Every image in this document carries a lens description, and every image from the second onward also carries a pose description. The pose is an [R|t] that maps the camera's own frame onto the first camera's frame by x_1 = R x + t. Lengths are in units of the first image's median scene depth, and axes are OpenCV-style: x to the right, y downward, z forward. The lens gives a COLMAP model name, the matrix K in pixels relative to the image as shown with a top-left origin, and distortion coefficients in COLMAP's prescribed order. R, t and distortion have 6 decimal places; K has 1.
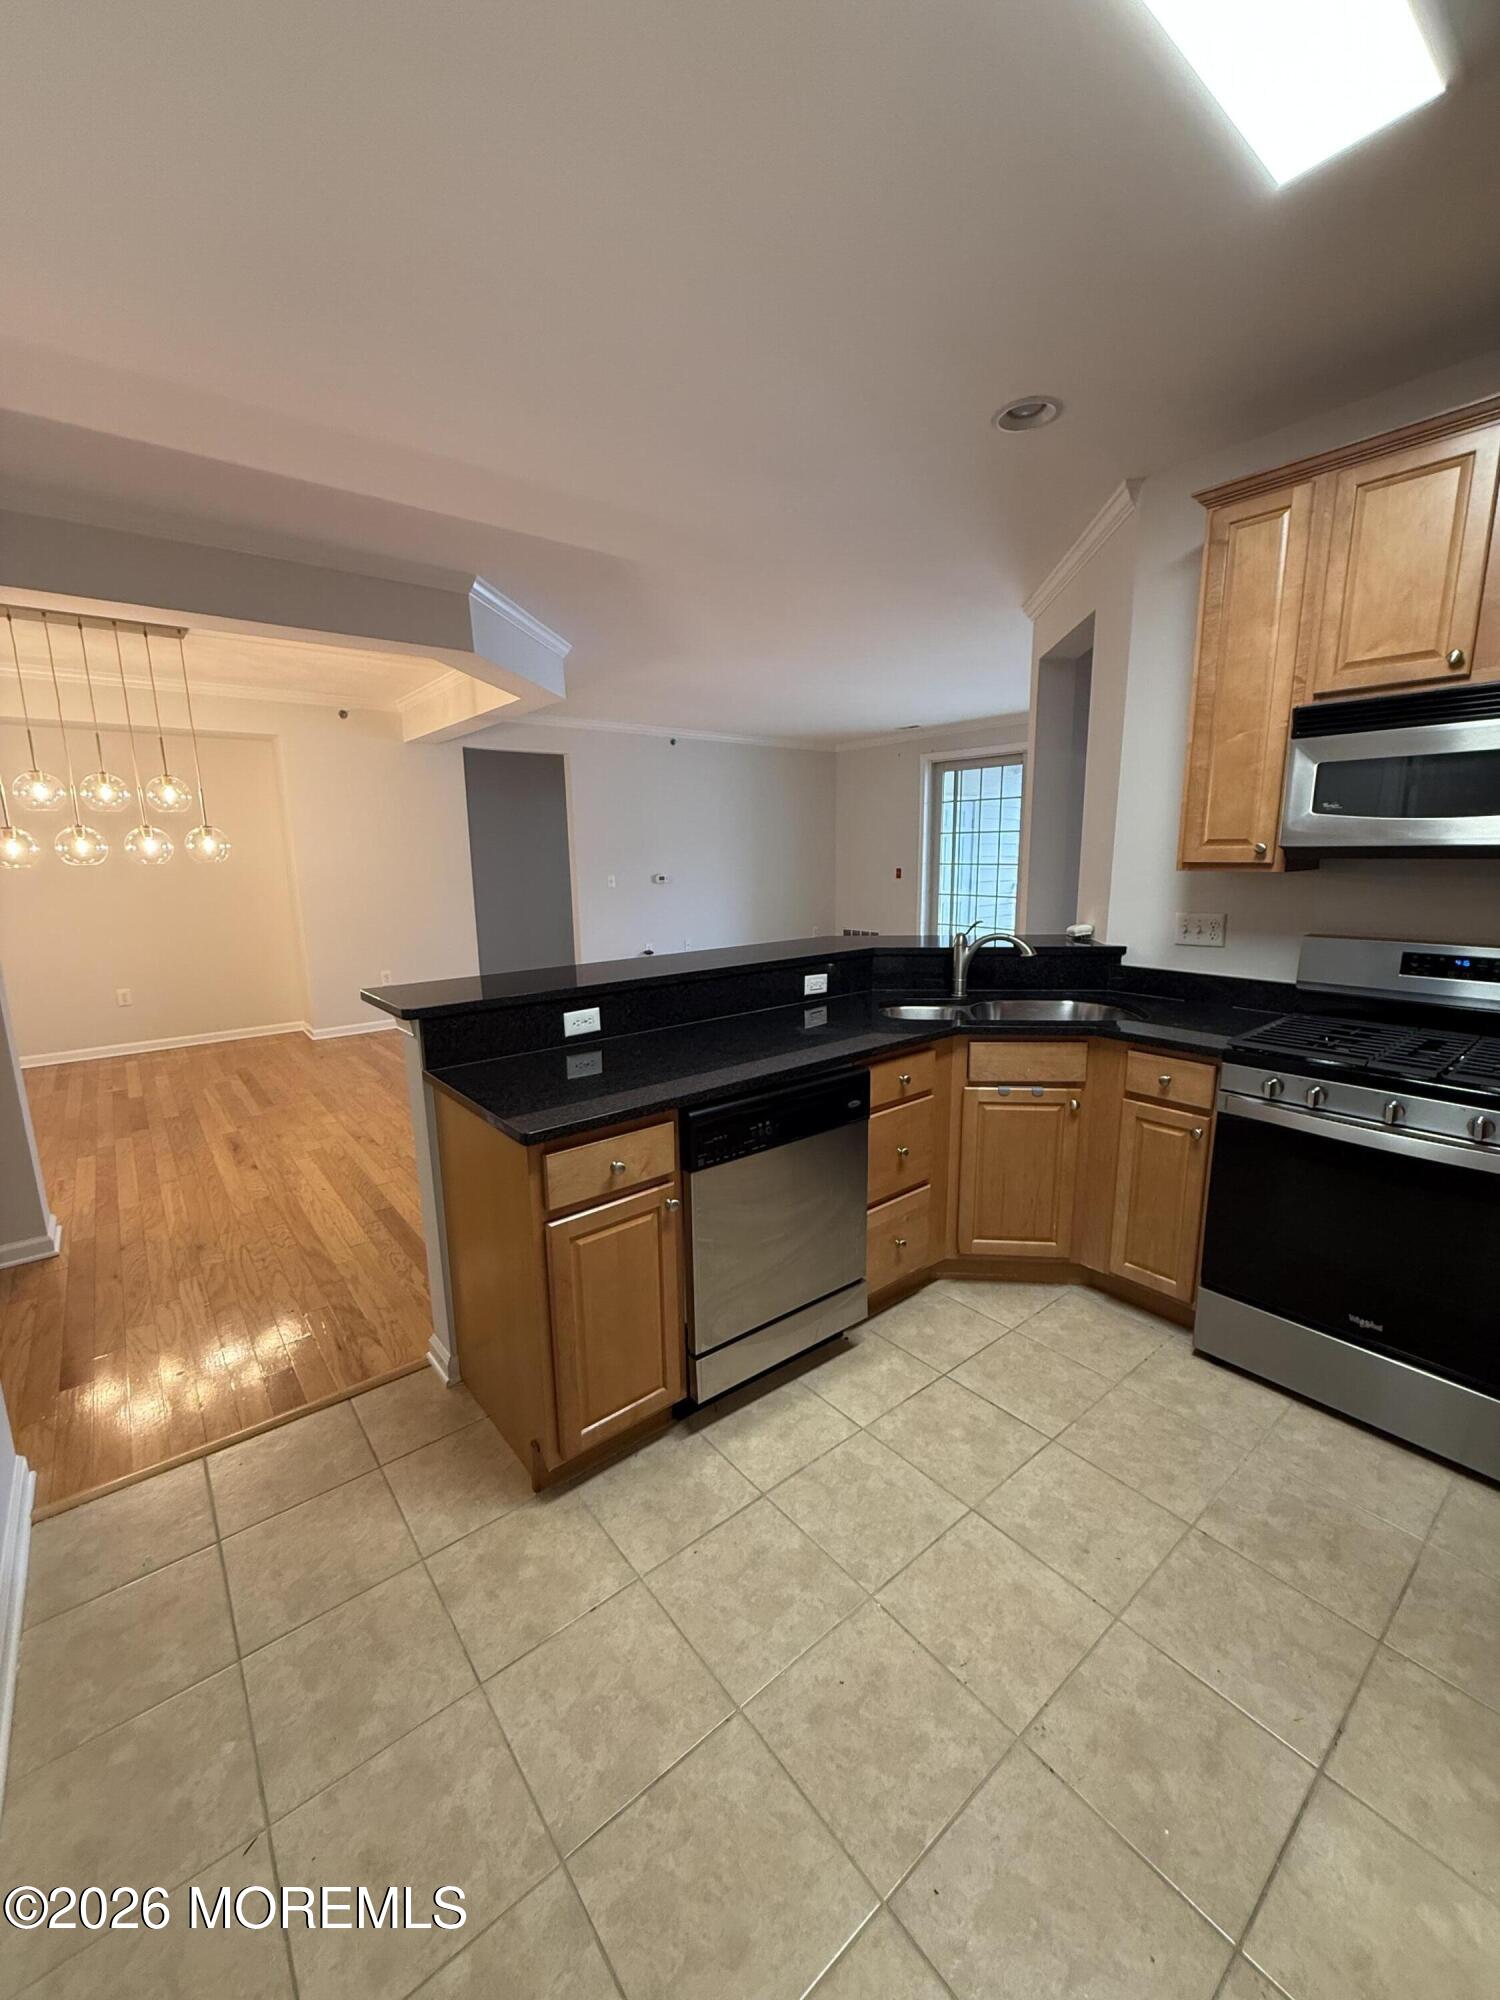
lens RADIAL K [[795.1, 0, 755.9], [0, 795.1, 997.2], [0, 0, 1]] dist [-0.001366, 0.000535]
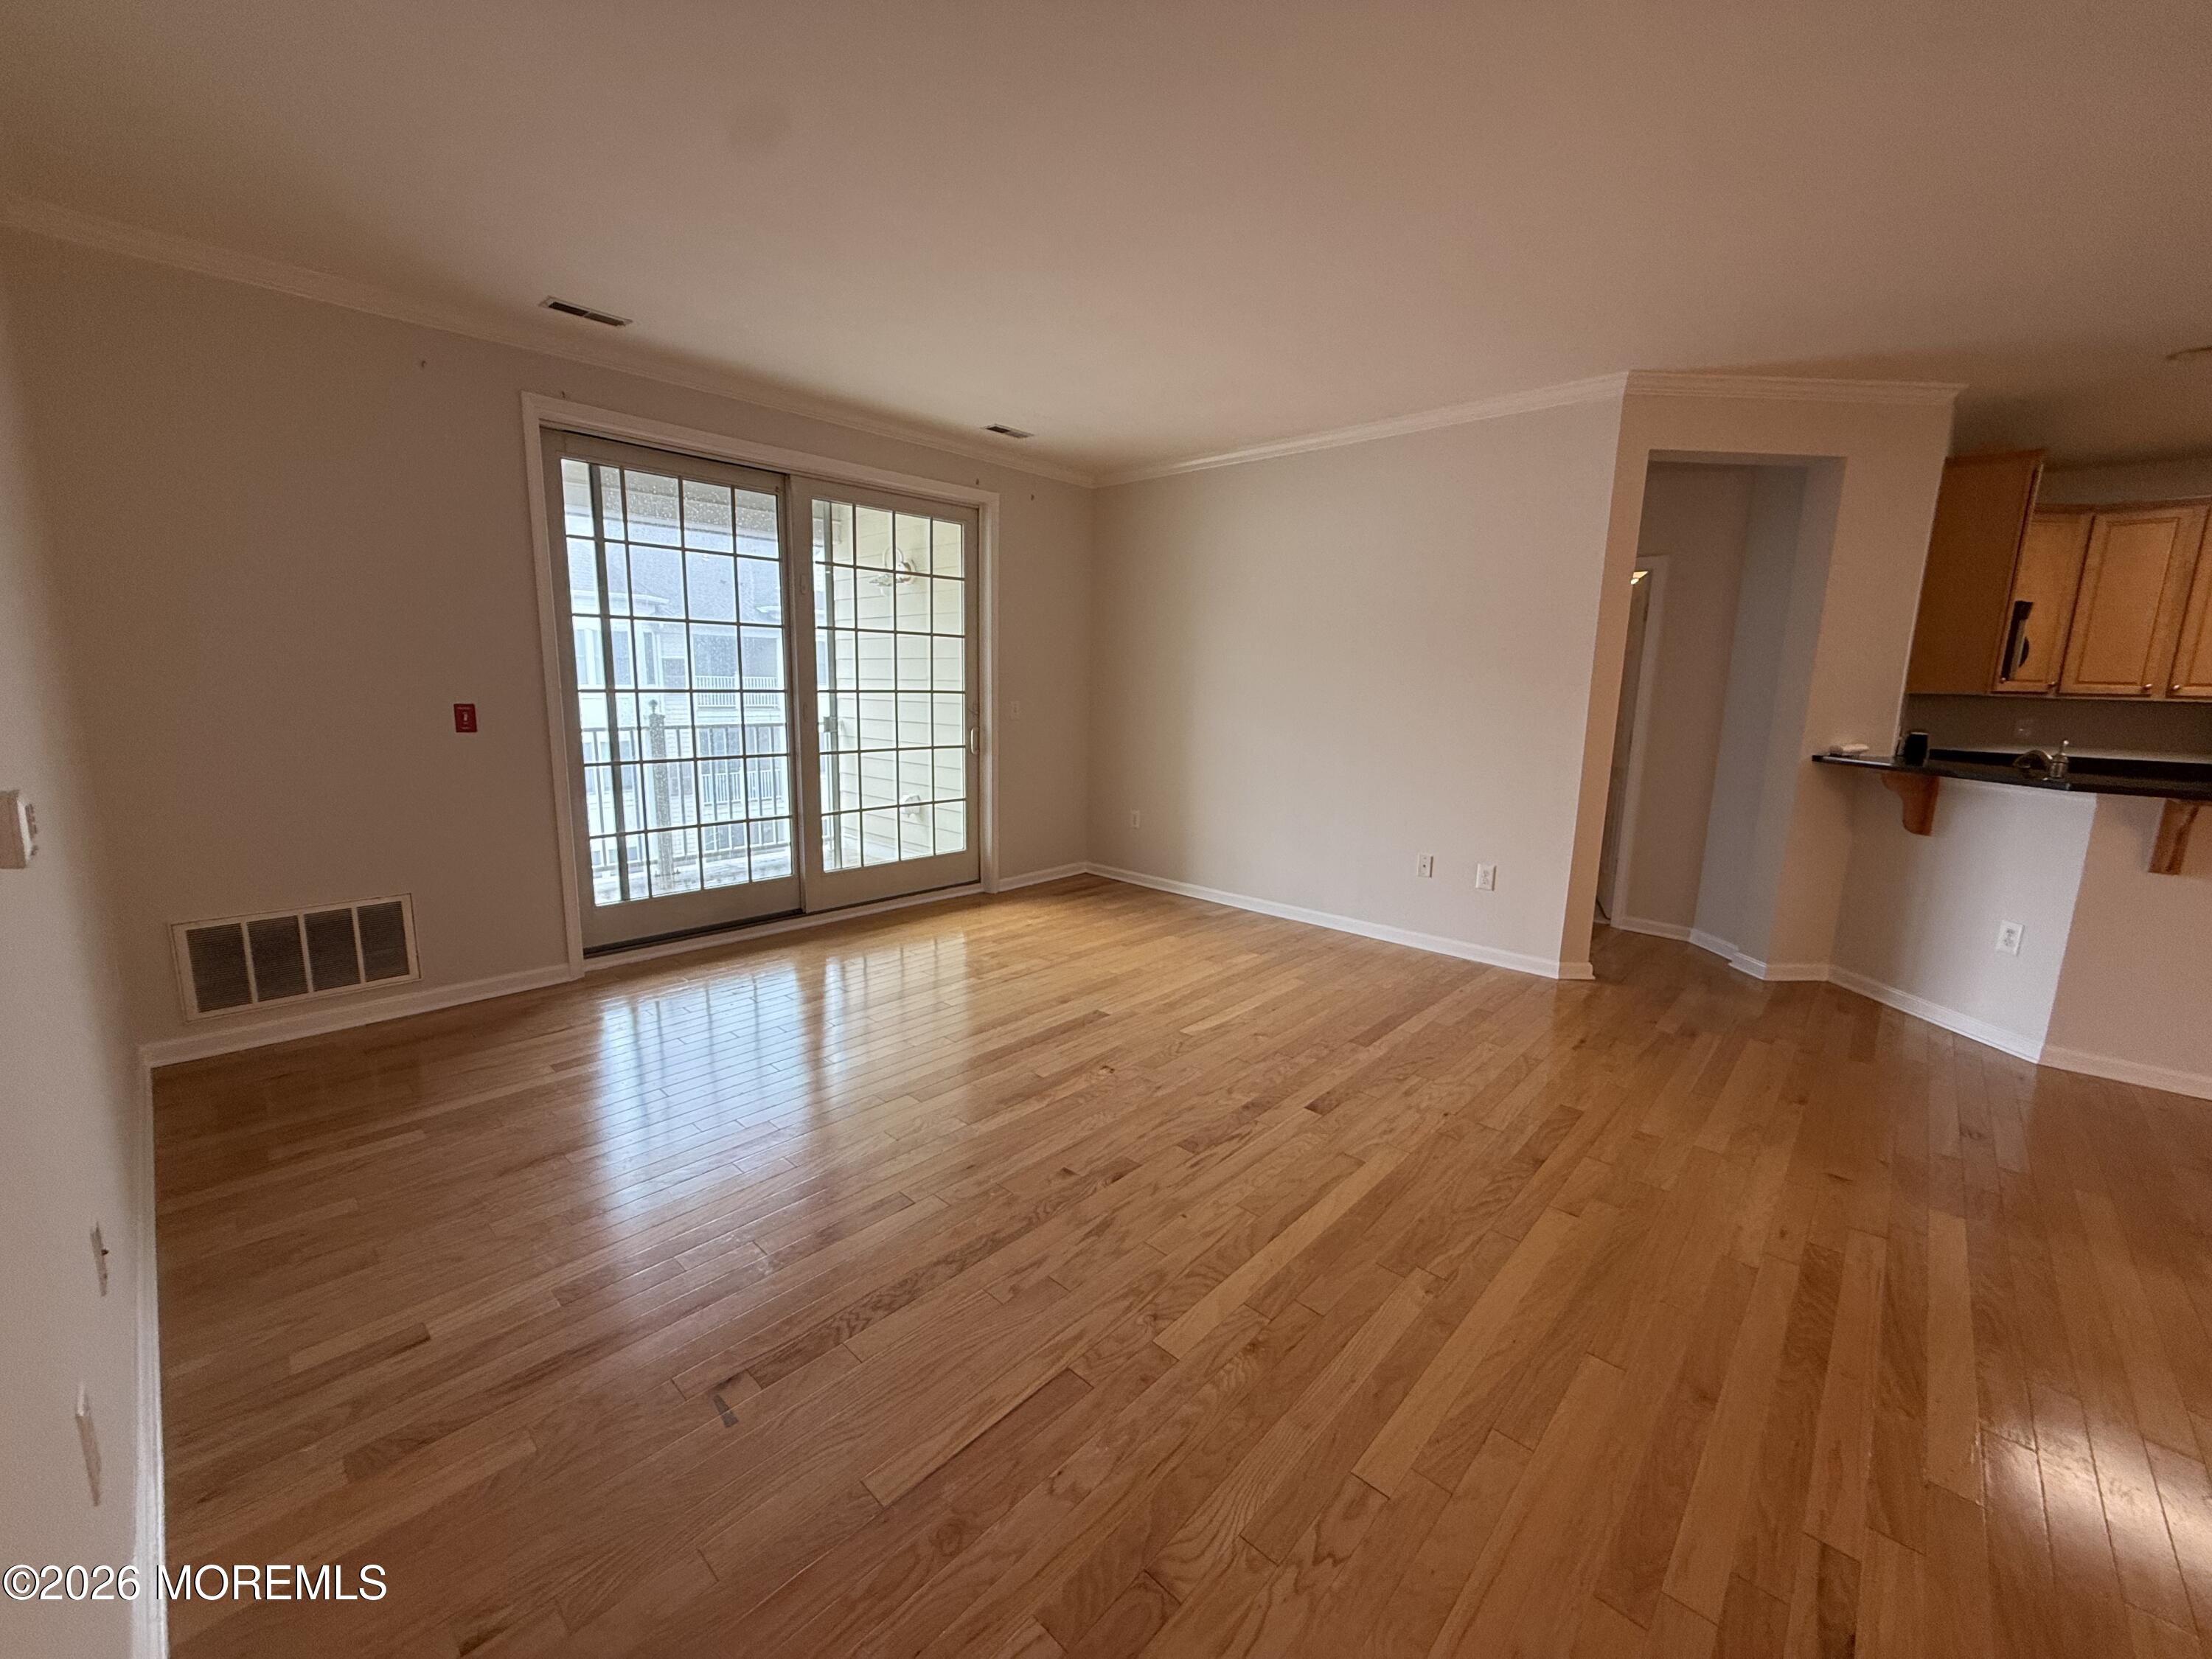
lens RADIAL K [[879.4, 0, 1104.5], [0, 879.4, 829.5], [0, 0, 1]] dist [-0.001366, 0.000535]
pose [[-0.139309, -0.157770, 0.977600, -0.485770], [0.164767, 0.969772, 0.179986, -0.264566], [-0.976445, 0.186150, -0.109103, 1.561980]]
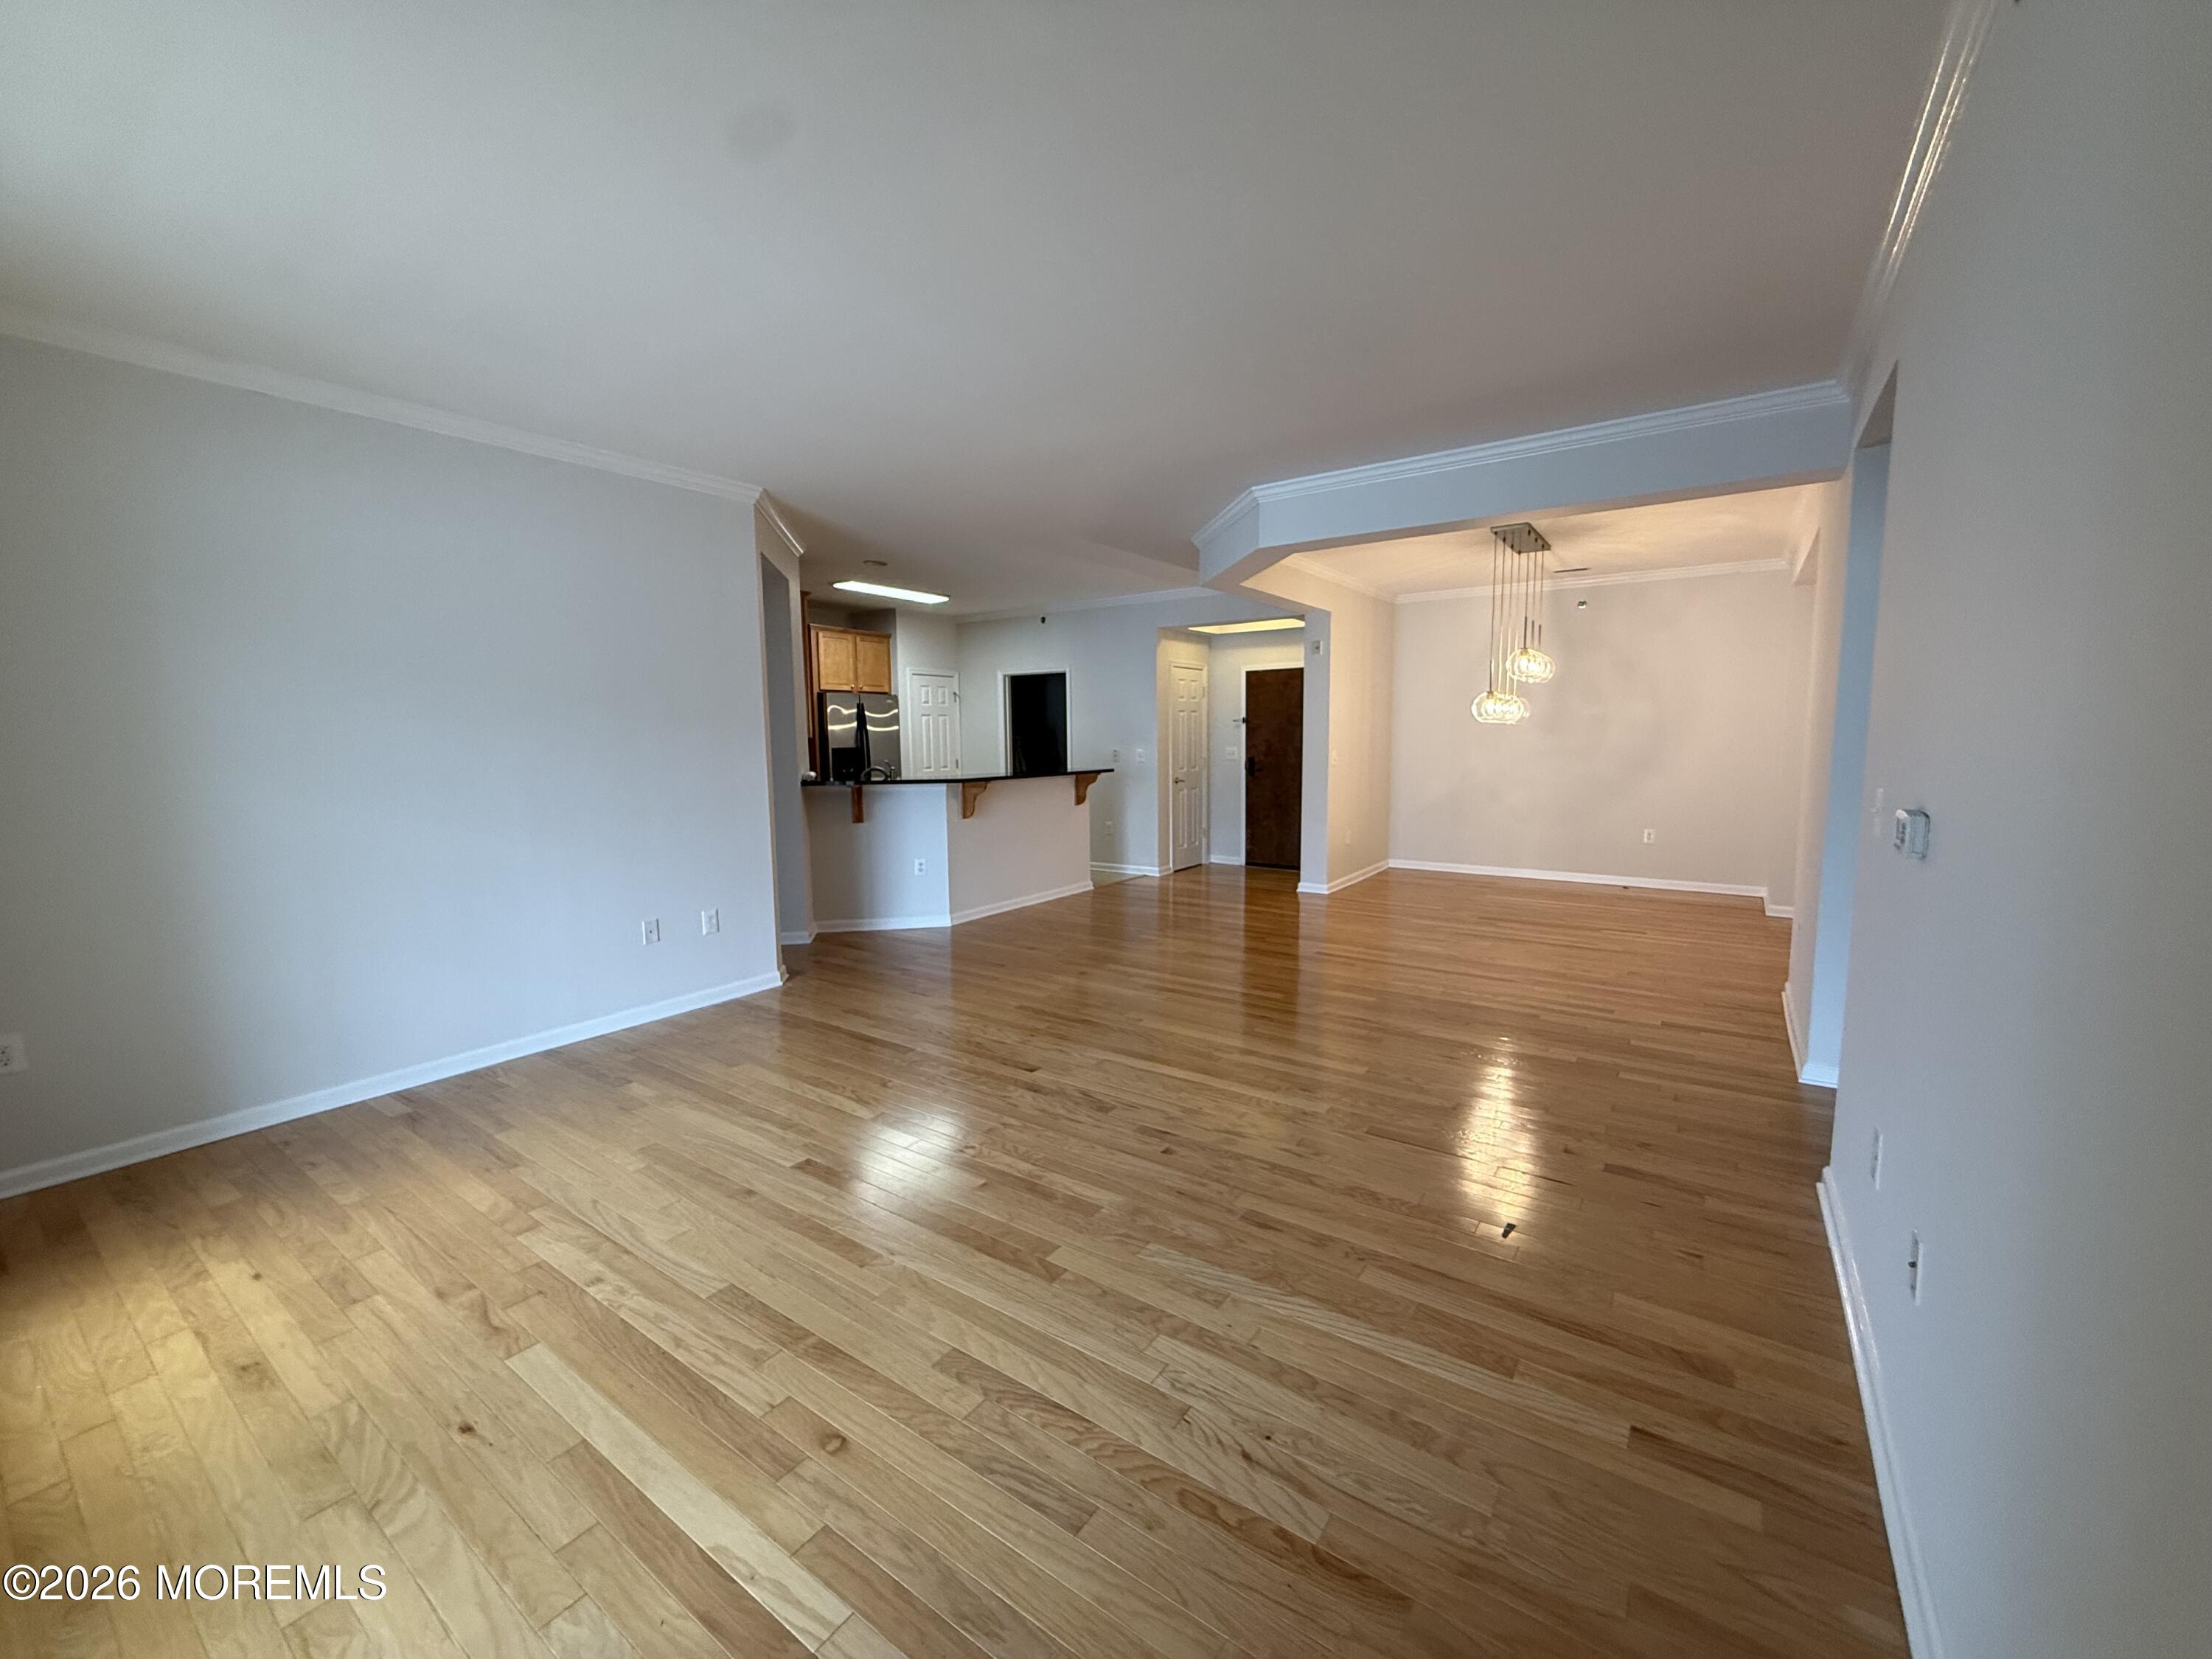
lens RADIAL K [[879.4, 0, 1104.4], [0, 879.4, 828.0], [0, 0, 1]] dist [-0.001366, 0.000535]
pose [[-0.962402, 0.053710, -0.266268, 0.218385], [-0.025291, 0.958280, 0.284711, -0.372669], [0.270451, 0.280740, -0.920892, 2.077592]]
